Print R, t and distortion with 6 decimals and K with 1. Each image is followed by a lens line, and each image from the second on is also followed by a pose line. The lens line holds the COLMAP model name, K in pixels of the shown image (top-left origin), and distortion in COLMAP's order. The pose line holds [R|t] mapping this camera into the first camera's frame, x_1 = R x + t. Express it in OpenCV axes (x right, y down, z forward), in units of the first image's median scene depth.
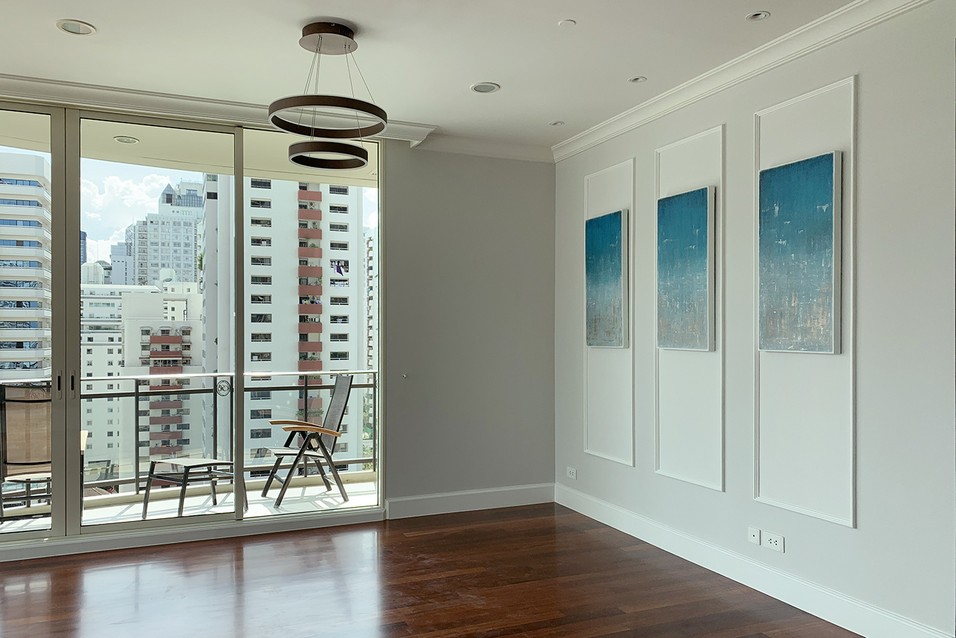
lens RADIAL K [[753.6, 0, 481.7], [0, 753.6, 337.2], [0, 0, 1]] dist [0.050534, -0.050927]
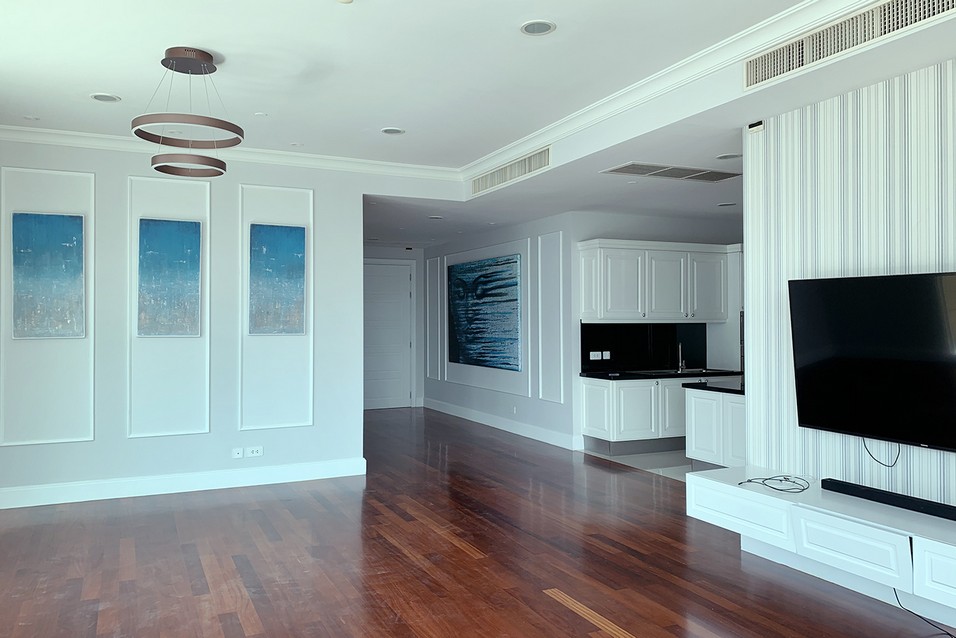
lens RADIAL K [[753.6, 0, 476.8], [0, 753.6, 316.6], [0, 0, 1]] dist [0.050534, -0.050927]
pose [[-0.057232, 0.004706, 0.998350, -1.149949], [0.007266, 0.999964, -0.004297, -0.009520], [-0.998334, 0.007008, -0.057264, 0.556748]]
